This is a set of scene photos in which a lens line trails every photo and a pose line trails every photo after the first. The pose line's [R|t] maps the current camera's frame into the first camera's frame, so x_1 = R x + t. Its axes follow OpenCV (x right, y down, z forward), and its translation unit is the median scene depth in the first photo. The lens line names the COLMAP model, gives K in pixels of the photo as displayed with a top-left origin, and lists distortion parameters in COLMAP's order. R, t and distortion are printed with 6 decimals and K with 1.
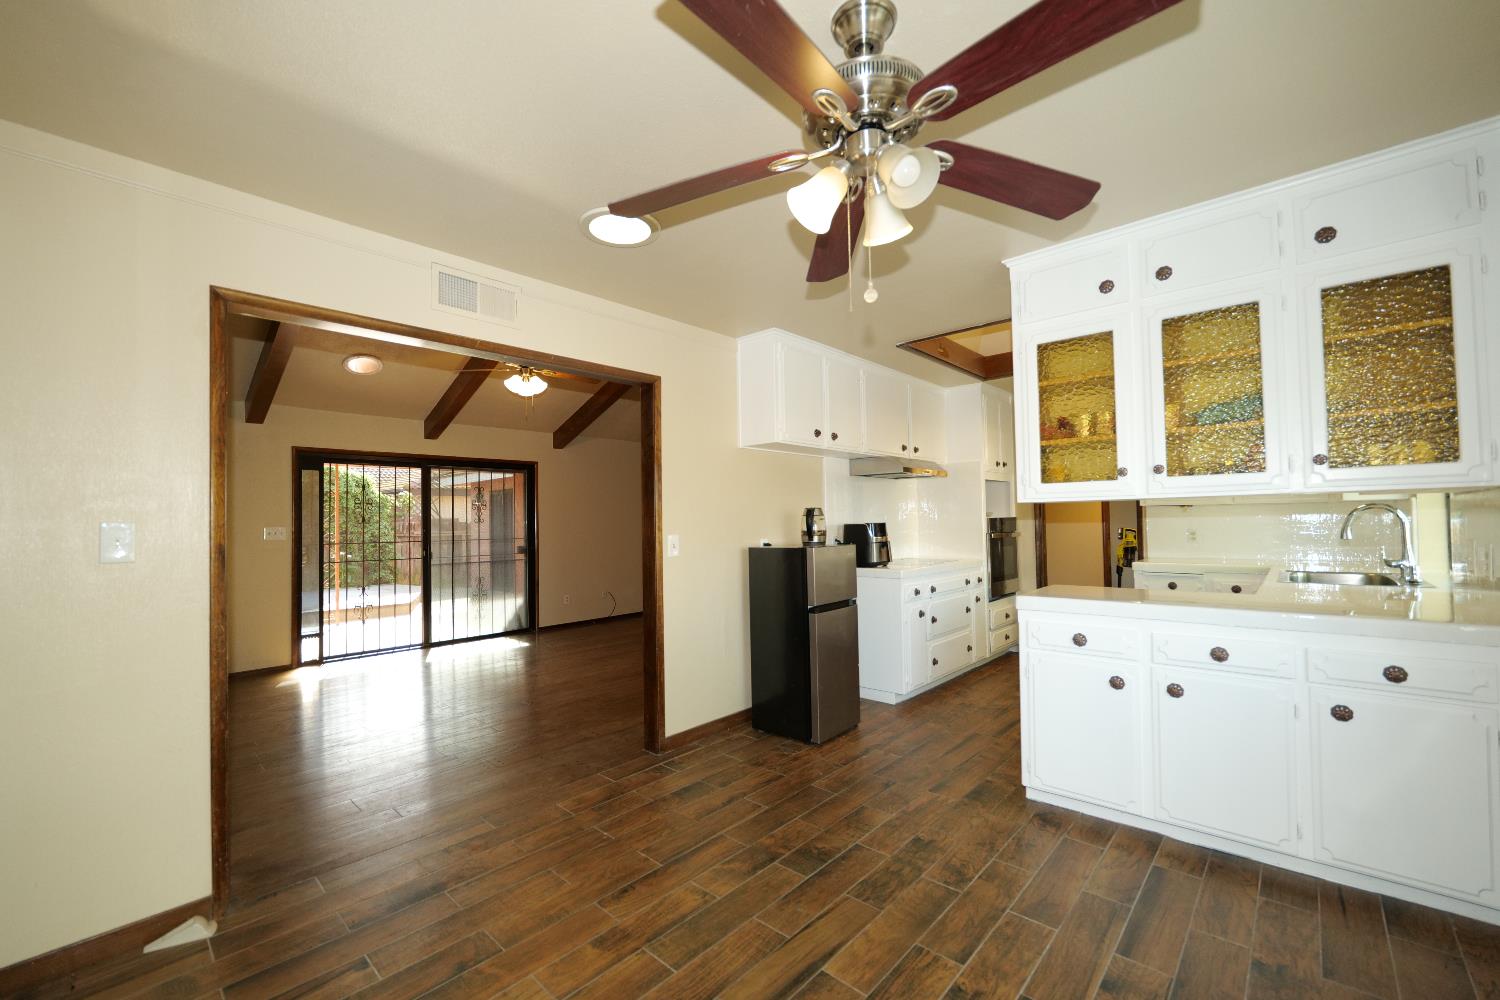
lens RADIAL K [[617.5, 0, 749.4], [0, 617.5, 503.2], [0, 0, 1]] dist [-0.015865, -0.000018]
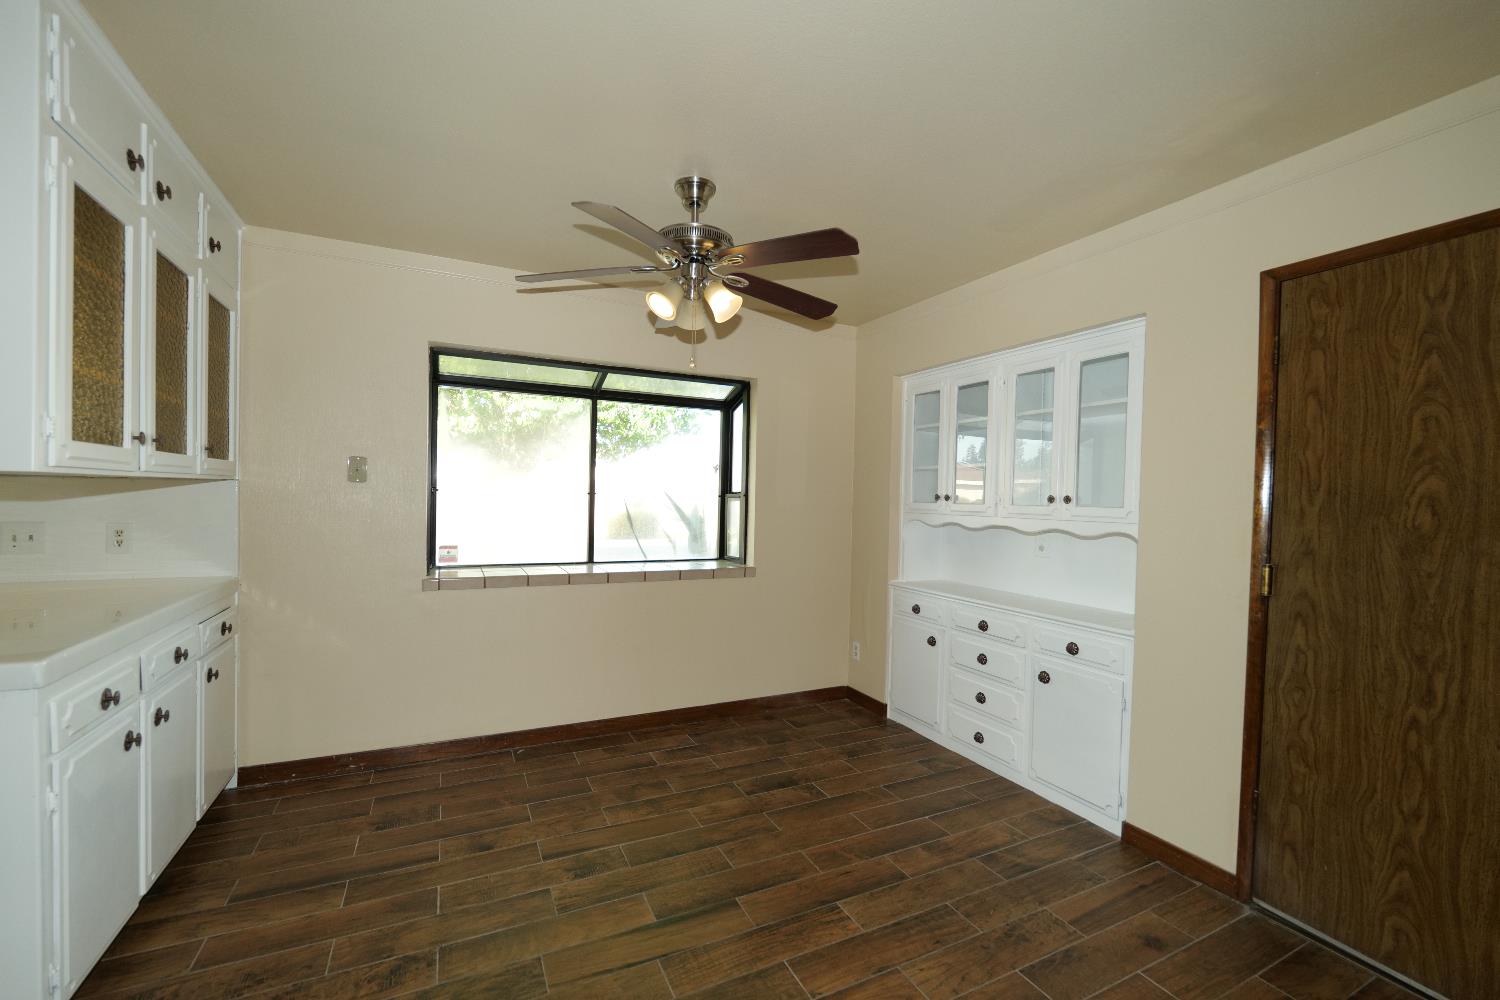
lens RADIAL K [[617.5, 0, 747.4], [0, 617.5, 504.7], [0, 0, 1]] dist [-0.015865, -0.000018]
pose [[-0.928811, -0.010591, 0.370402, -0.408604], [-0.015551, 0.999825, -0.010407, 0.031986], [-0.370227, -0.015426, -0.928813, 1.879976]]
